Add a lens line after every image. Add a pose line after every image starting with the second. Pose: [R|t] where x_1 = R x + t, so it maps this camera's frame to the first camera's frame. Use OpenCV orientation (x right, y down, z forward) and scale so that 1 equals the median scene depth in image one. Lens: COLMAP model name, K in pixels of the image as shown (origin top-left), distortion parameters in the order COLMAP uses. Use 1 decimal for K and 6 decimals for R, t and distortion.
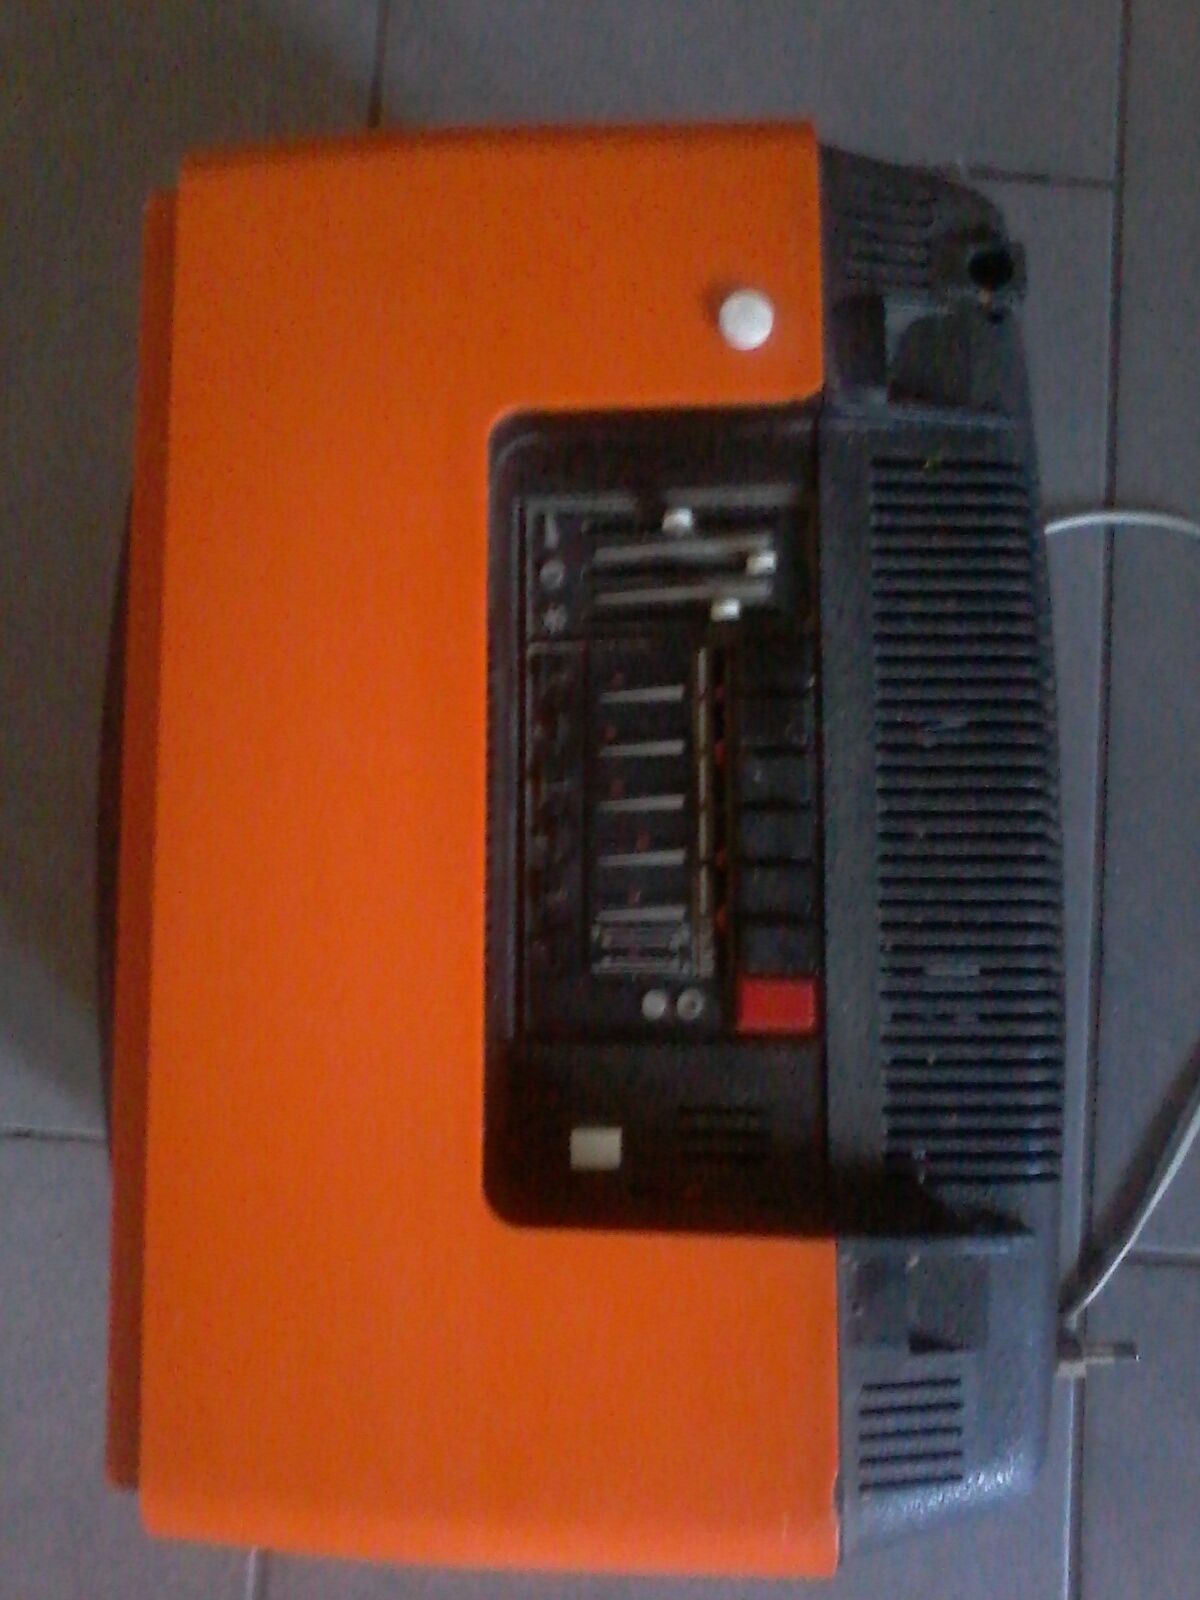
lens RADIAL K [[1321.7, 0, 600.0], [0, 1321.7, 800.0], [0, 0, 1]] dist [-0.000600, 0.002092]
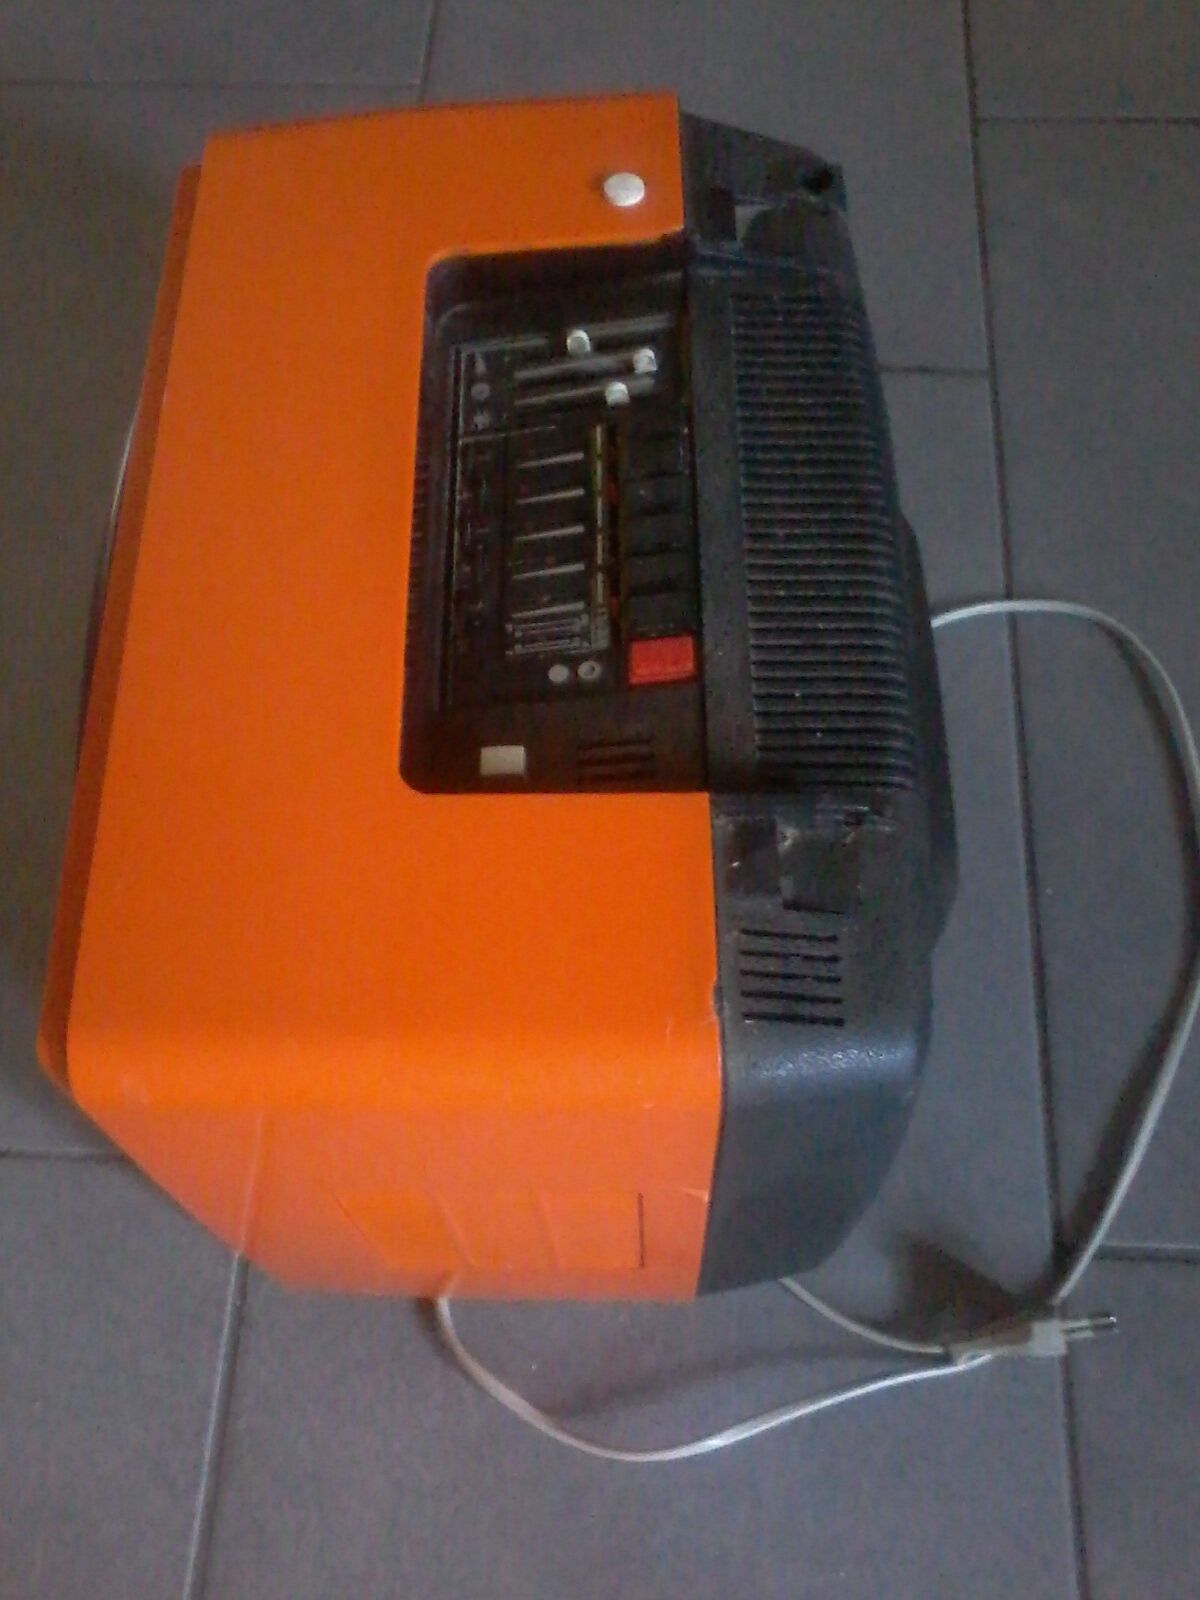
lens RADIAL K [[1321.7, 0, 600.0], [0, 1321.7, 800.0], [0, 0, 1]] dist [-0.000600, 0.002092]
pose [[0.999826, -0.017435, -0.006565, 0.080858], [0.014552, 0.950912, -0.309118, 0.601058], [0.011632, 0.308969, 0.951001, -0.061783]]
